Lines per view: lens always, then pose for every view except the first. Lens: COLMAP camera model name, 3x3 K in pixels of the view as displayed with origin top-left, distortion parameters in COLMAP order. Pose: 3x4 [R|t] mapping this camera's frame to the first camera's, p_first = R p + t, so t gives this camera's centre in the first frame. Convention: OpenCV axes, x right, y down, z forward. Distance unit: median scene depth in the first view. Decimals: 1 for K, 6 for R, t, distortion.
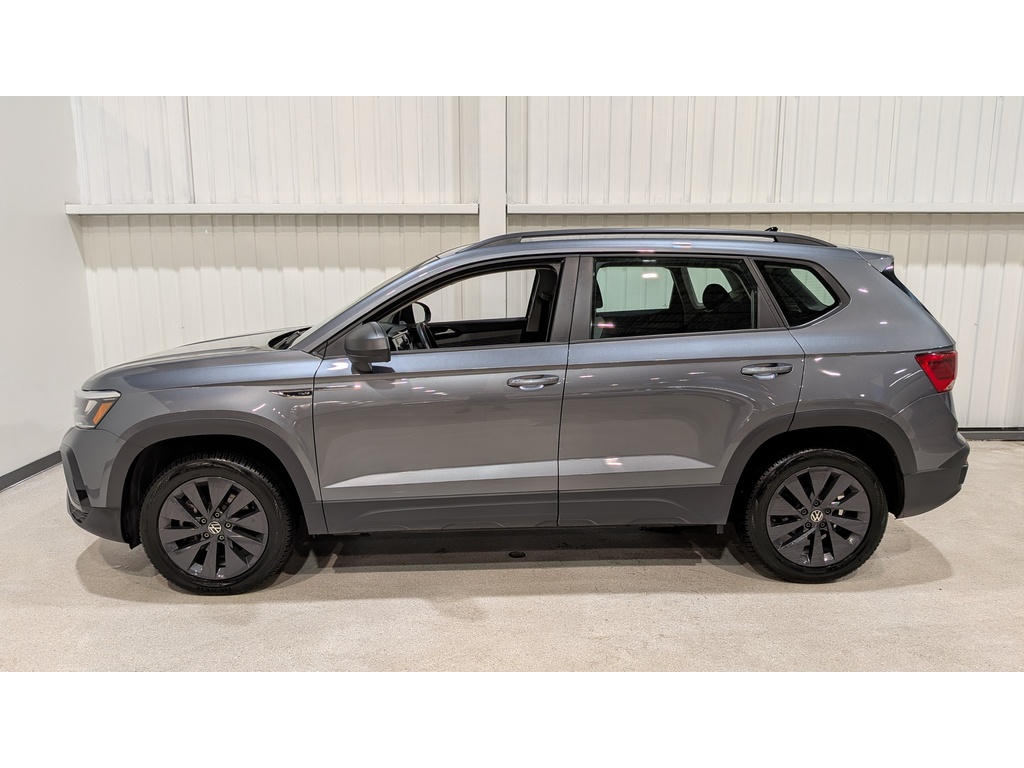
lens RADIAL K [[749.0, 0, 508.4], [0, 749.0, 390.6], [0, 0, 1]] dist [0.057676, -0.108041]
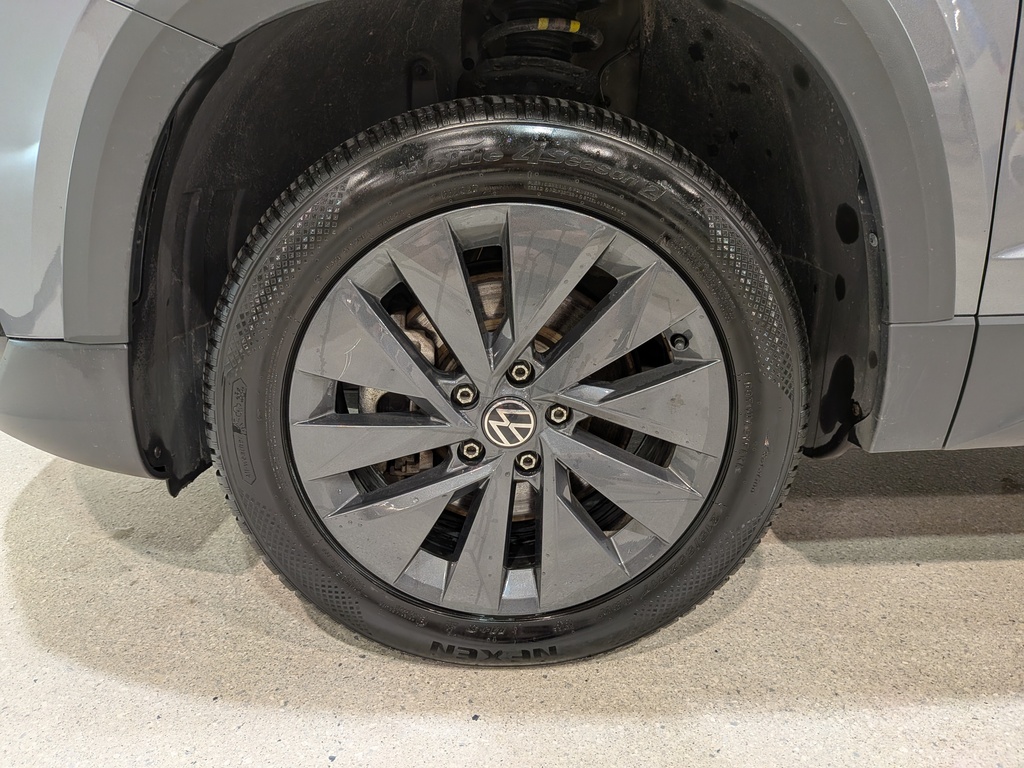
lens RADIAL K [[749.0, 0, 514.2], [0, 749.0, 384.3], [0, 0, 1]] dist [0.057676, -0.108041]
pose [[0.999498, 0.028717, 0.013354, -0.391248], [-0.030404, 0.988097, 0.150801, 0.131524], [-0.008865, -0.151131, 0.988474, 0.755968]]
